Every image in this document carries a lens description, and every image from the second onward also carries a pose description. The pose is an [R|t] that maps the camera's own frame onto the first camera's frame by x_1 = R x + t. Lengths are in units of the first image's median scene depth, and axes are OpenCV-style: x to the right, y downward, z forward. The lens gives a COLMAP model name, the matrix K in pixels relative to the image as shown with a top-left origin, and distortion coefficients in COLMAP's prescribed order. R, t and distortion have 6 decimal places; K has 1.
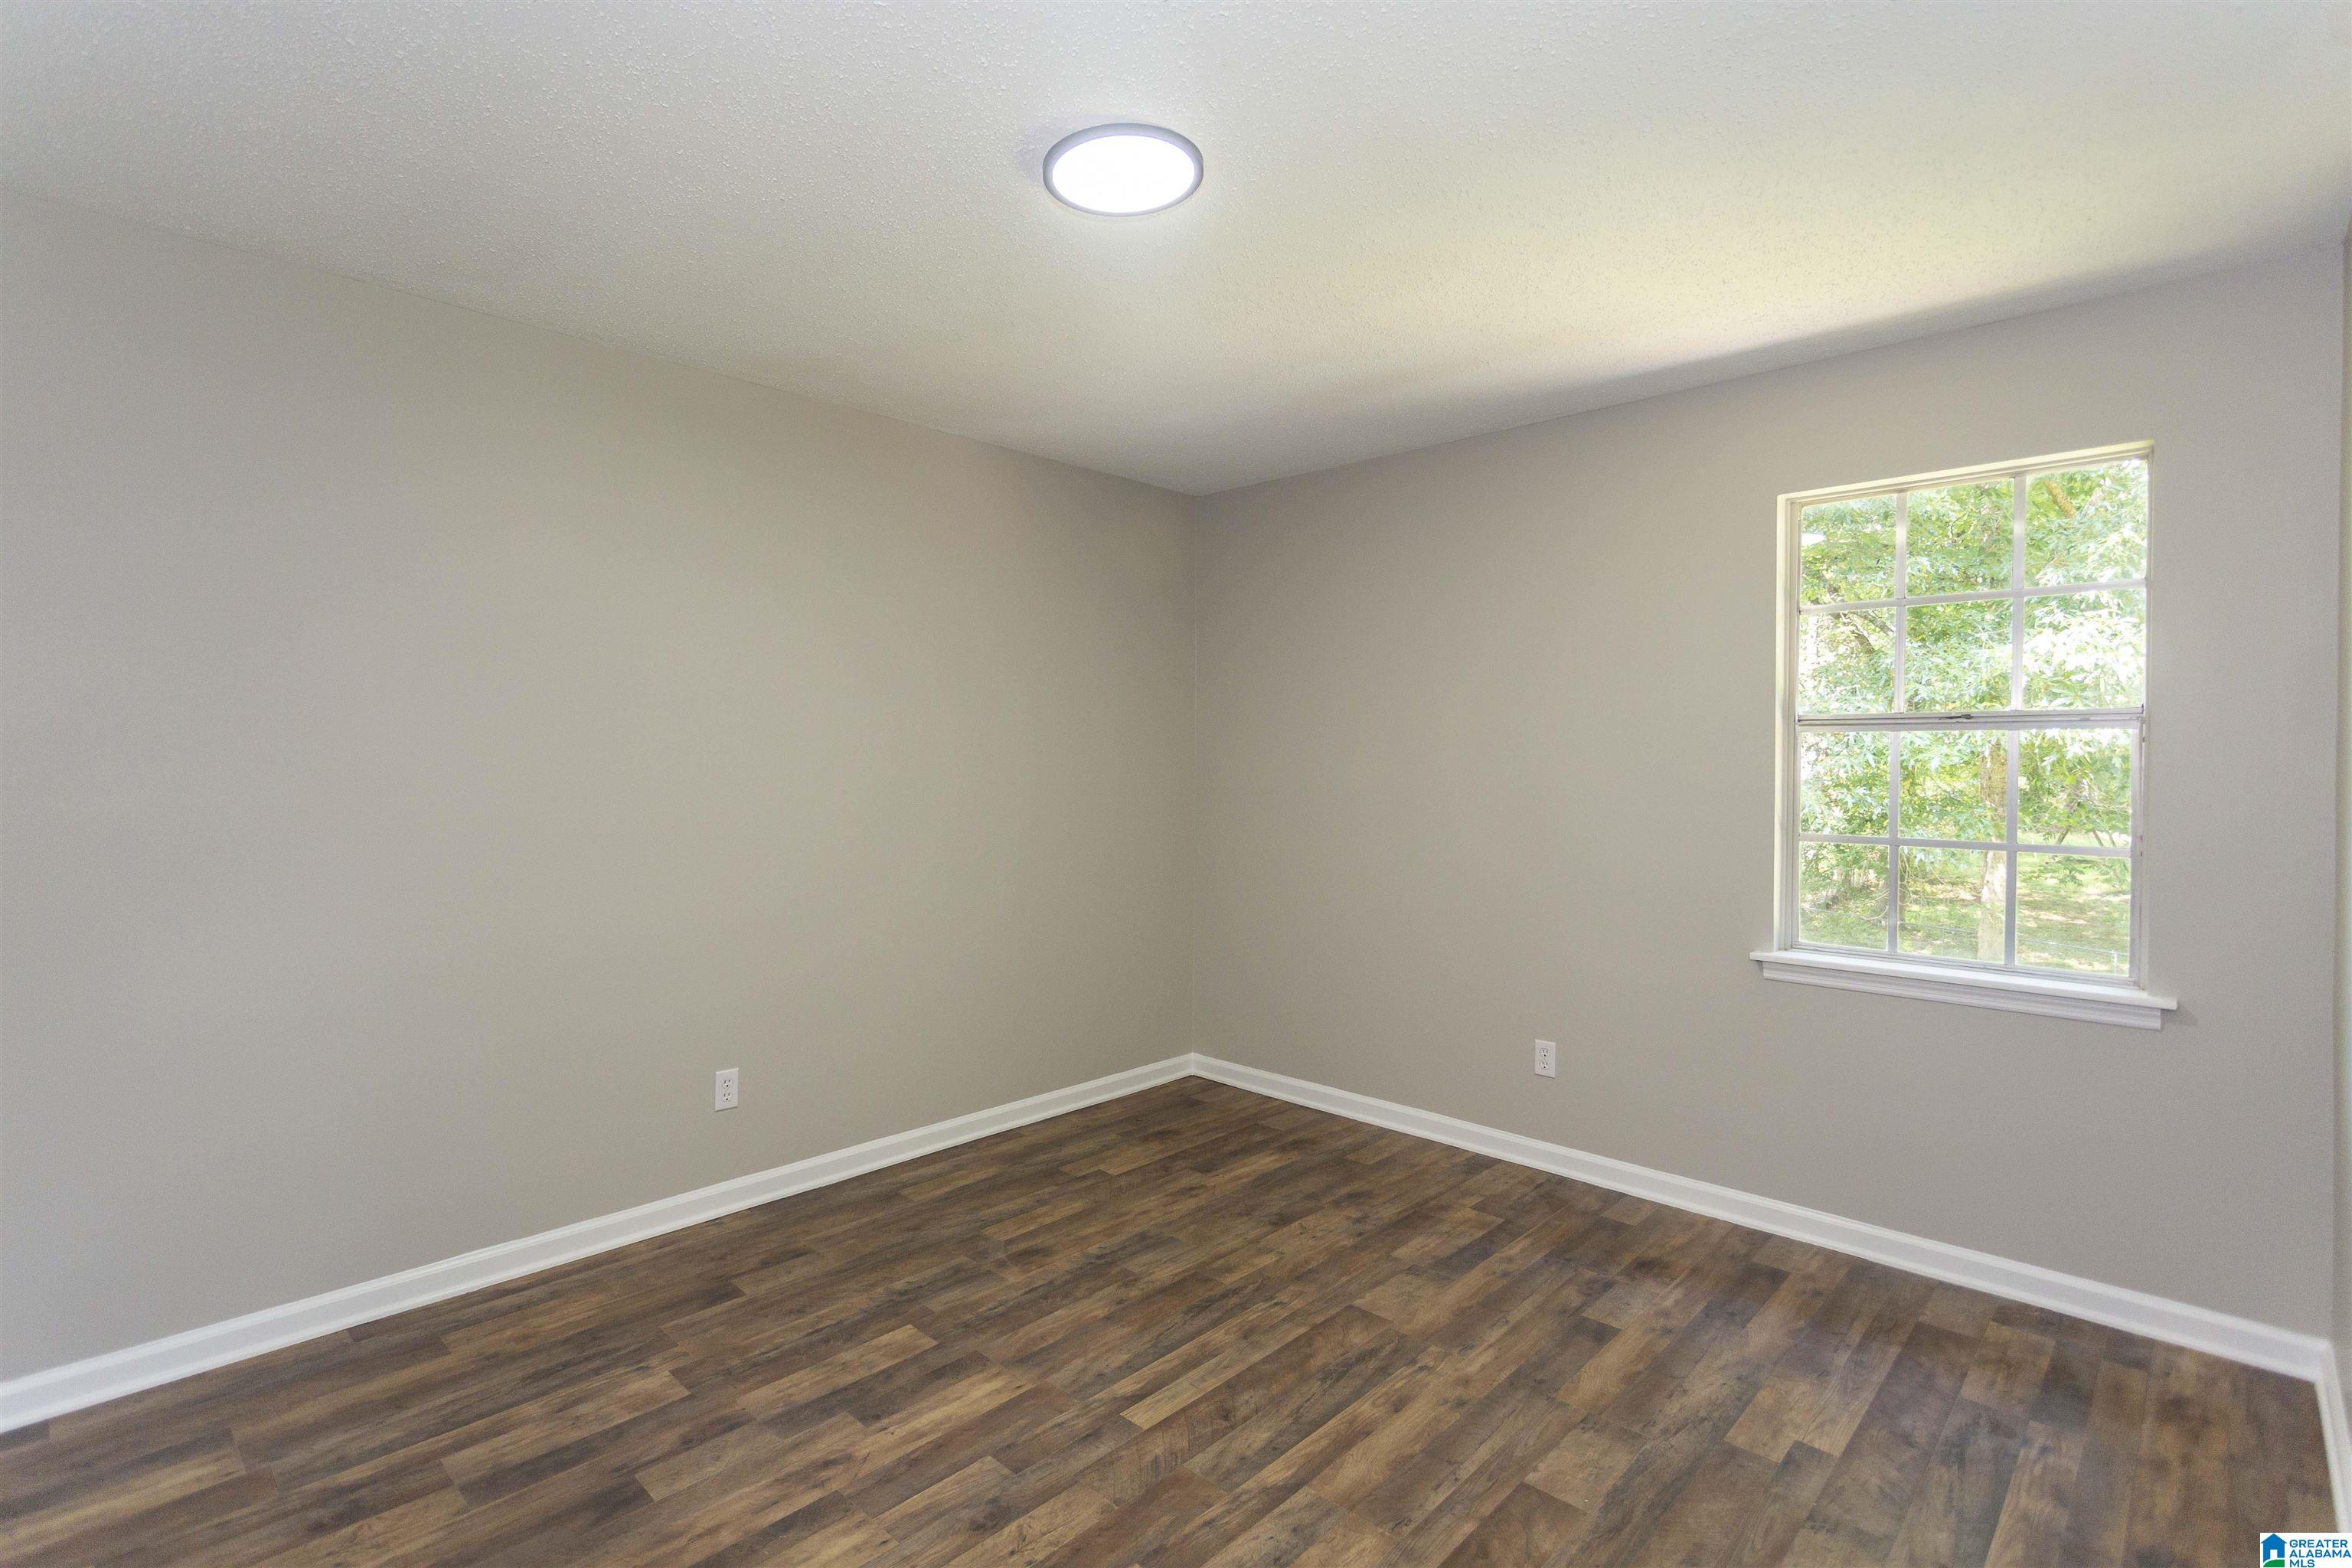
lens RADIAL K [[1110.1, 0, 1191.2], [0, 1110.1, 761.0], [0, 0, 1]] dist [-0.002229, 0.000153]
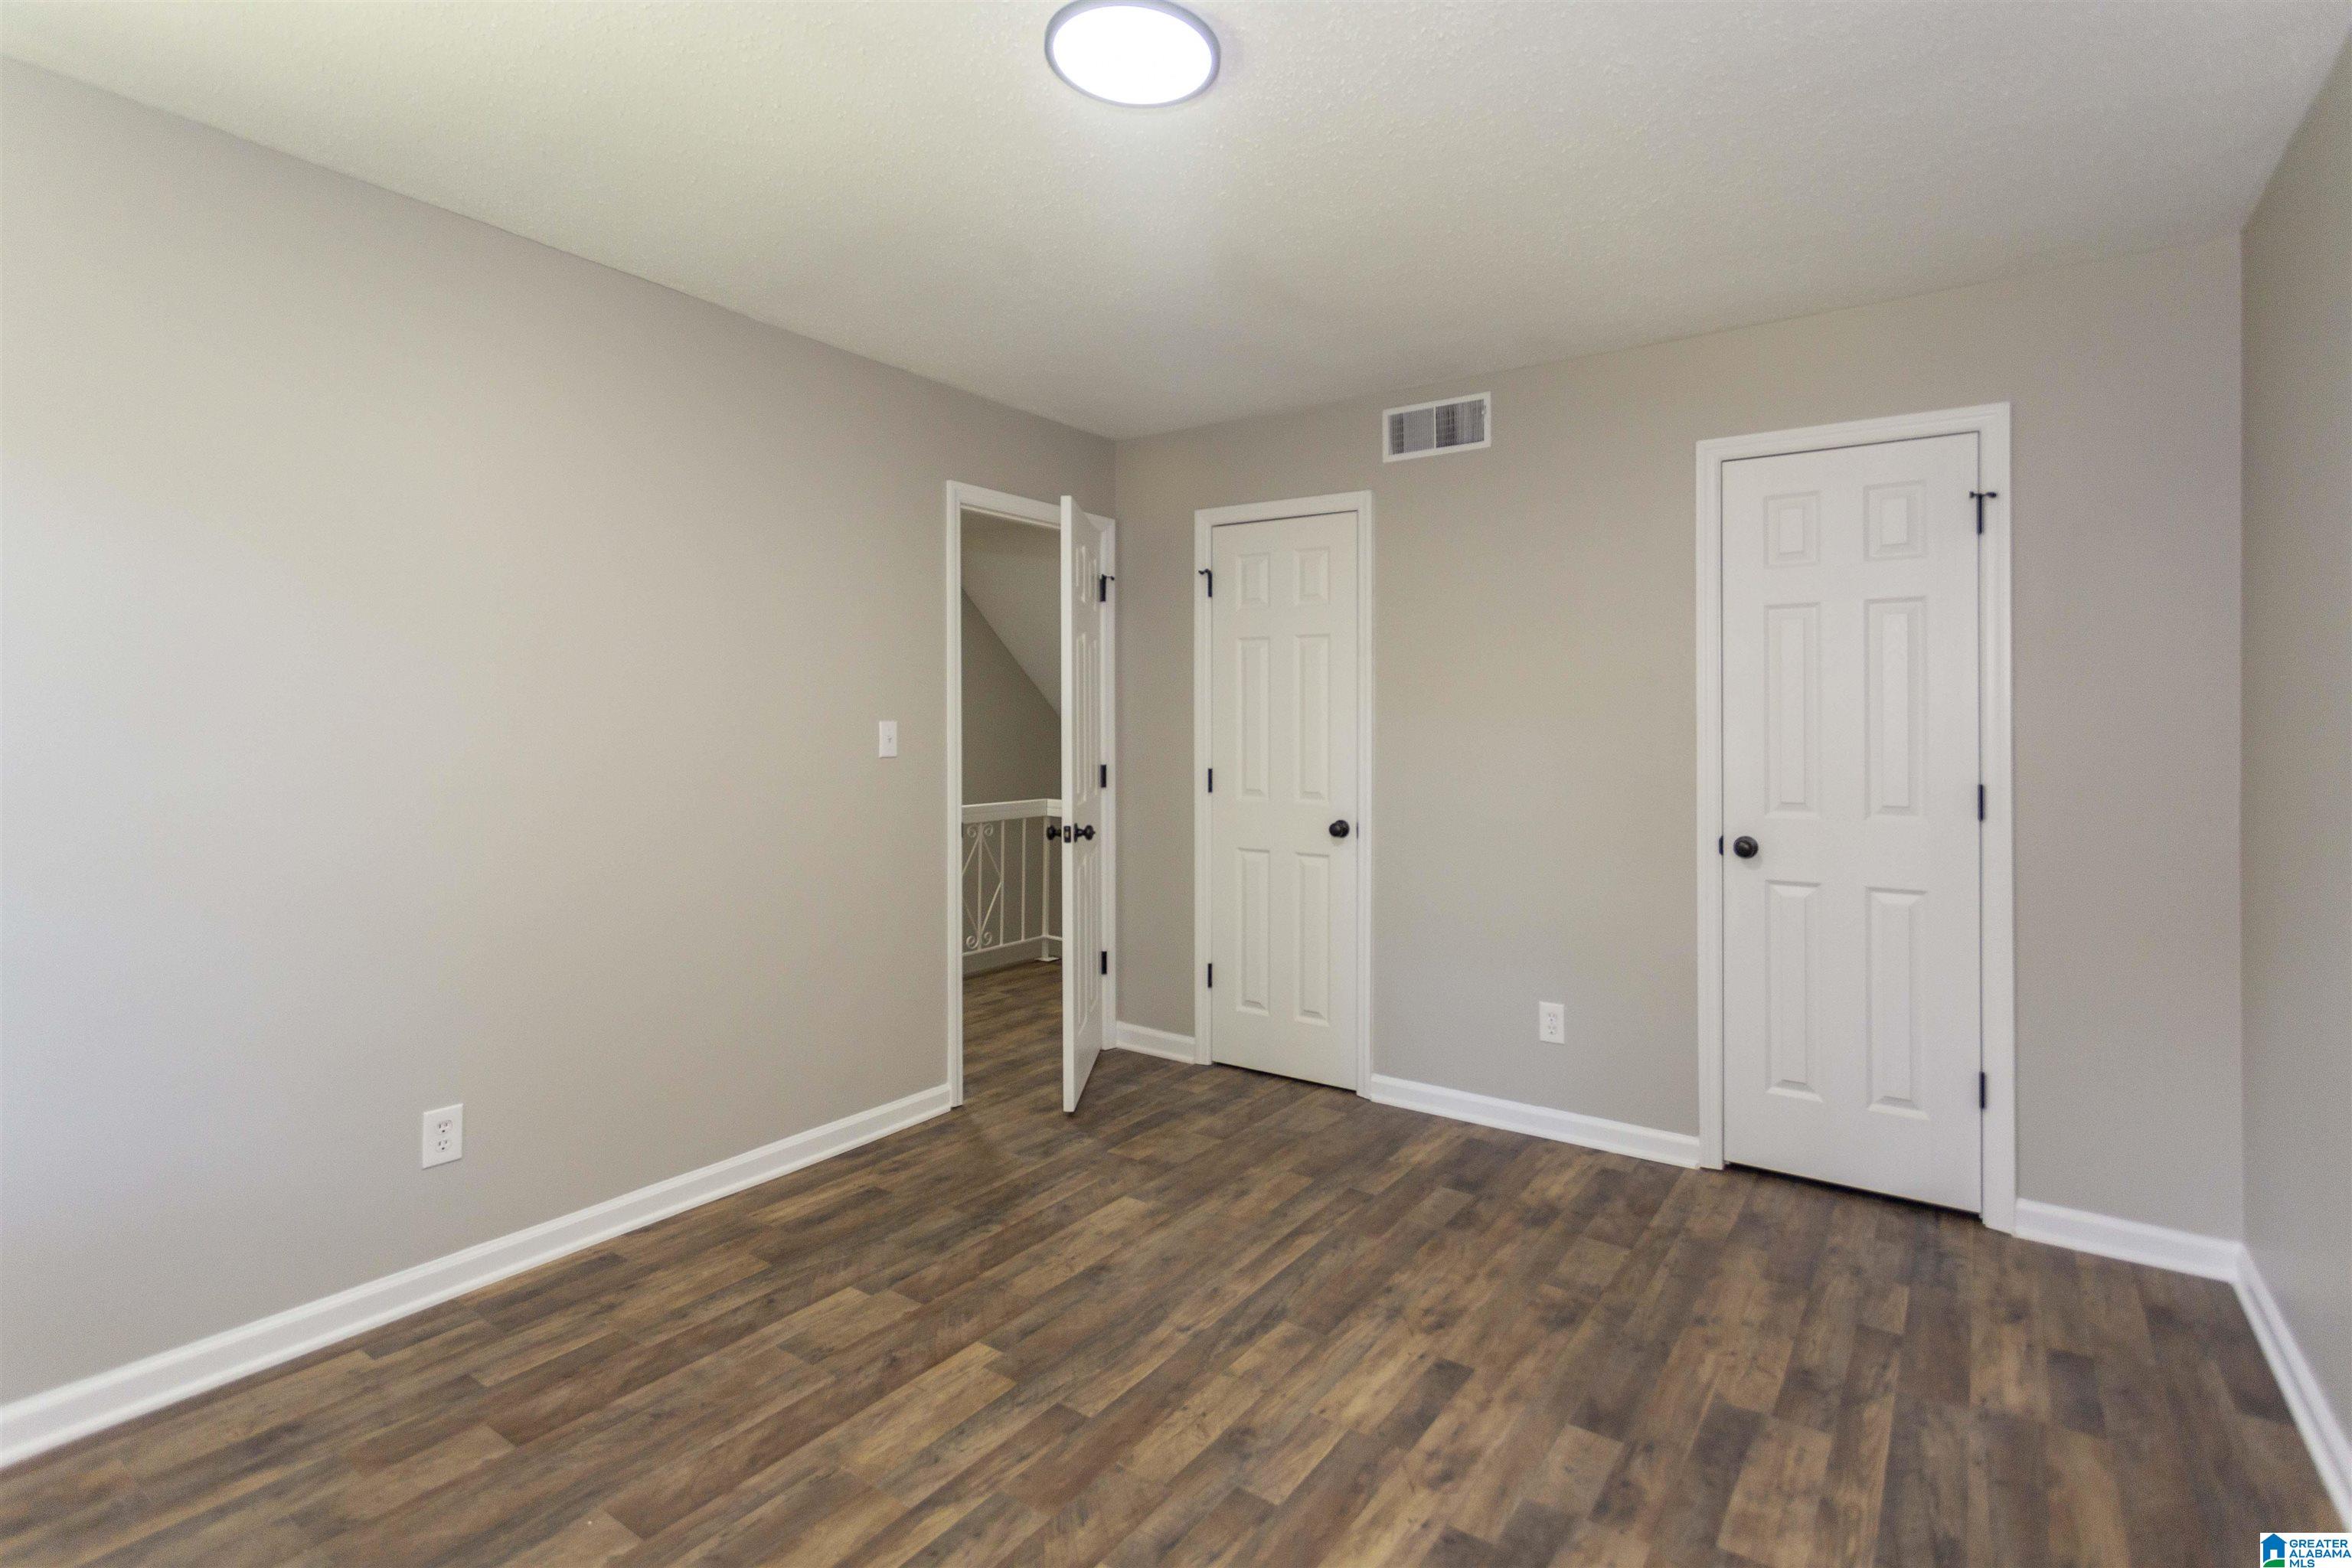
lens RADIAL K [[1110.1, 0, 1191.2], [0, 1110.1, 761.0], [0, 0, 1]] dist [-0.002229, 0.000153]
pose [[-0.991305, -0.008207, -0.131329, 0.002146], [-0.011780, 0.999581, 0.026456, 0.029789], [0.131057, 0.027773, -0.990986, 1.904675]]
